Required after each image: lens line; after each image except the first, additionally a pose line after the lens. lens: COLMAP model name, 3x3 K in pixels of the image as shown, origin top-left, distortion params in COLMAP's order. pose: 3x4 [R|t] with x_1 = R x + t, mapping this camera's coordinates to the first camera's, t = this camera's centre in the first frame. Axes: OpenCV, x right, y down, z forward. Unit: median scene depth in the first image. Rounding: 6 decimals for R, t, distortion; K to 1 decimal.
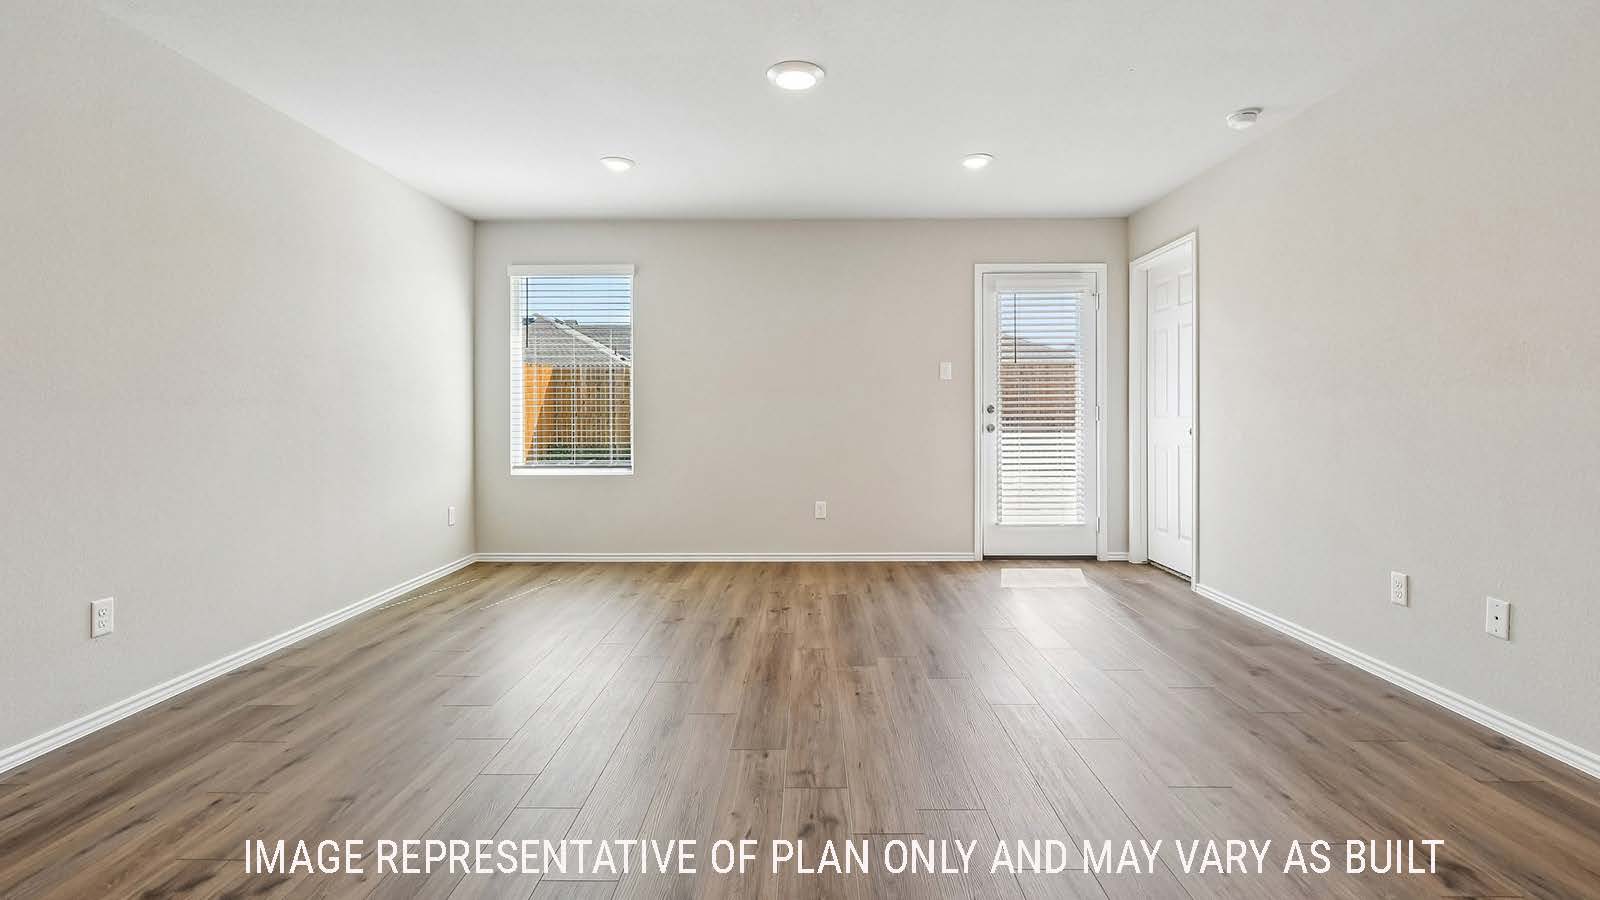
lens RADIAL K [[730.8, 0, 799.2], [0, 730.8, 432.0], [0, 0, 1]] dist [0.005304, -0.001958]
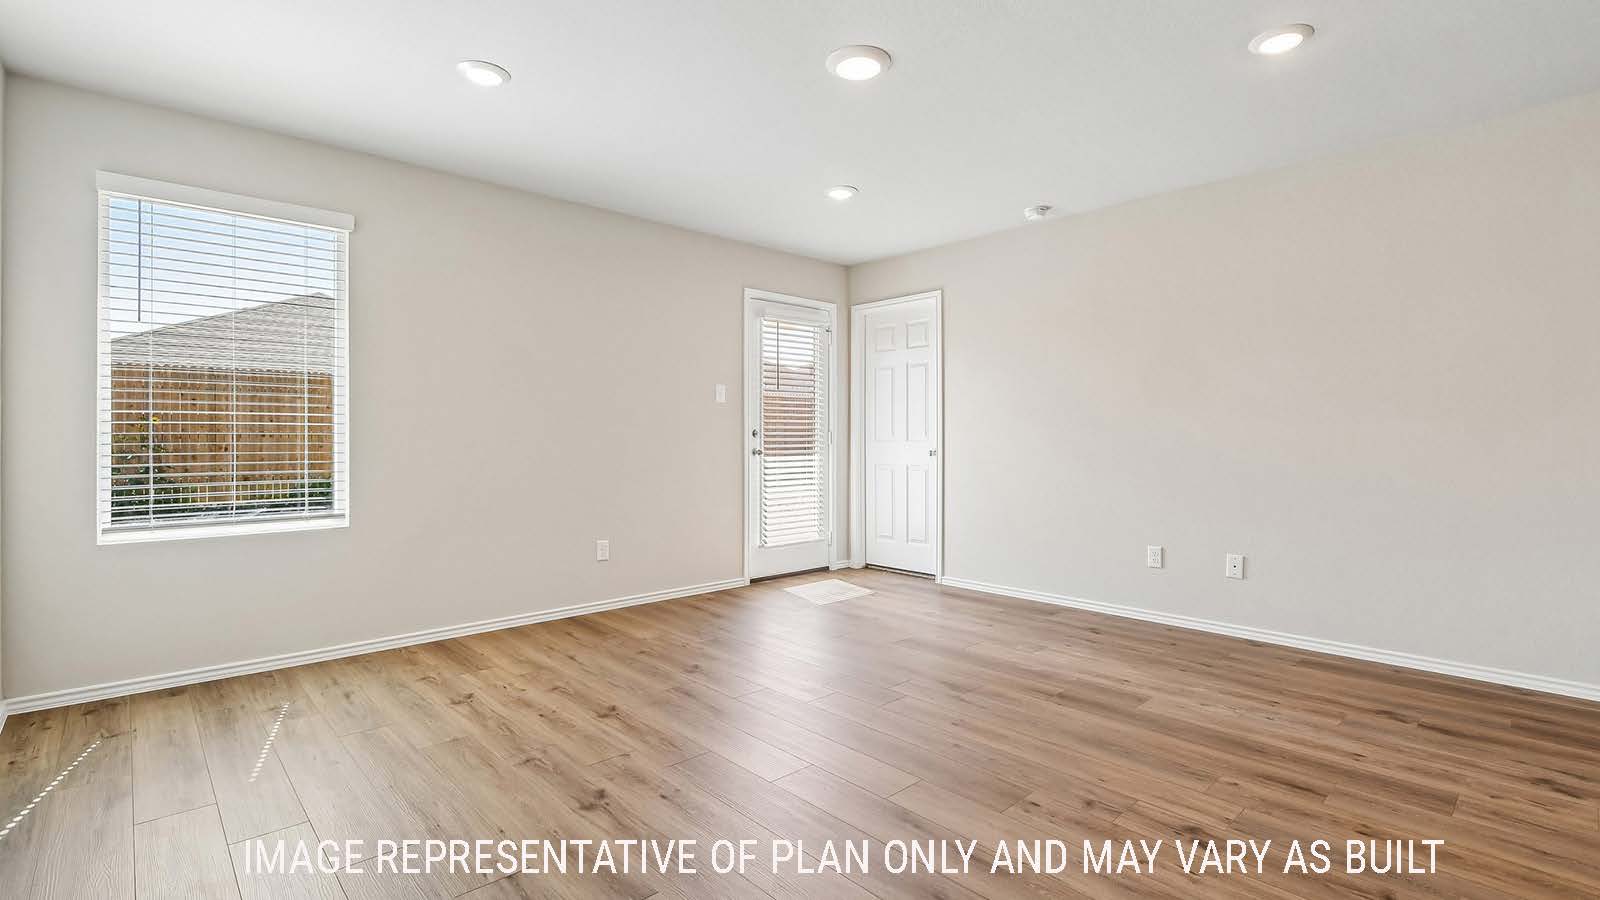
lens RADIAL K [[730.8, 0, 793.6], [0, 730.8, 452.8], [0, 0, 1]] dist [0.005304, -0.001958]
pose [[0.728329, -0.011355, 0.685134, -0.392572], [0.014738, 0.999891, 0.000905, -0.004632], [-0.685069, 0.009438, 0.728417, 0.229208]]
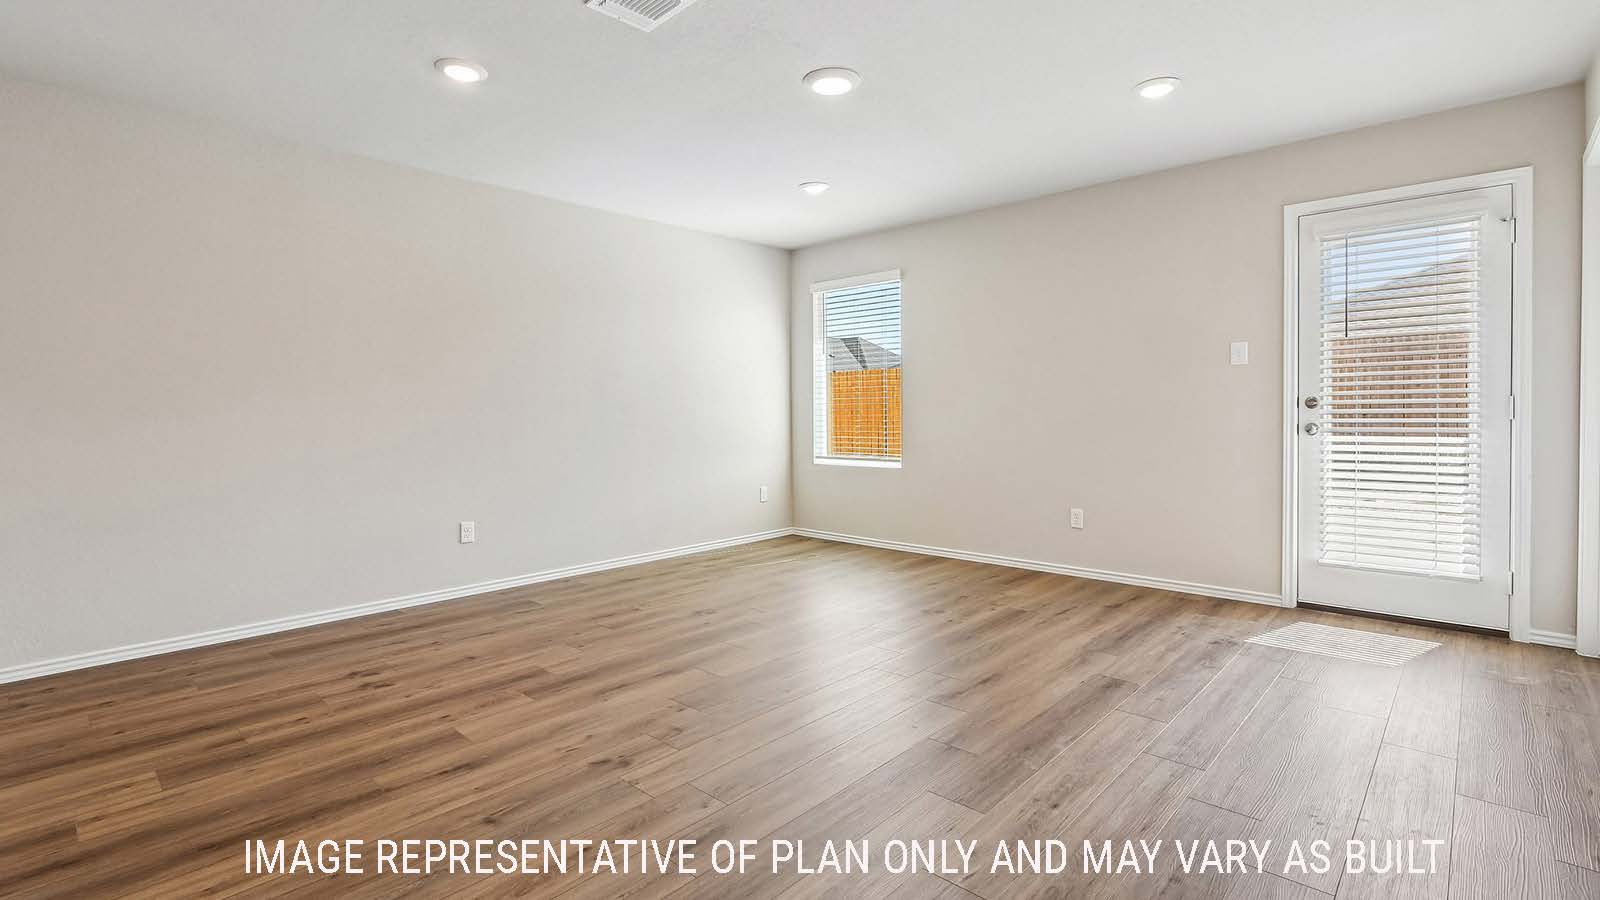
lens RADIAL K [[730.8, 0, 801.8], [0, 730.8, 443.1], [0, 0, 1]] dist [0.005304, -0.001958]
pose [[0.742407, 0.025847, -0.669450, 0.376063], [-0.009496, 0.999561, 0.028062, -0.006860], [0.669882, -0.014477, 0.742327, 0.119780]]
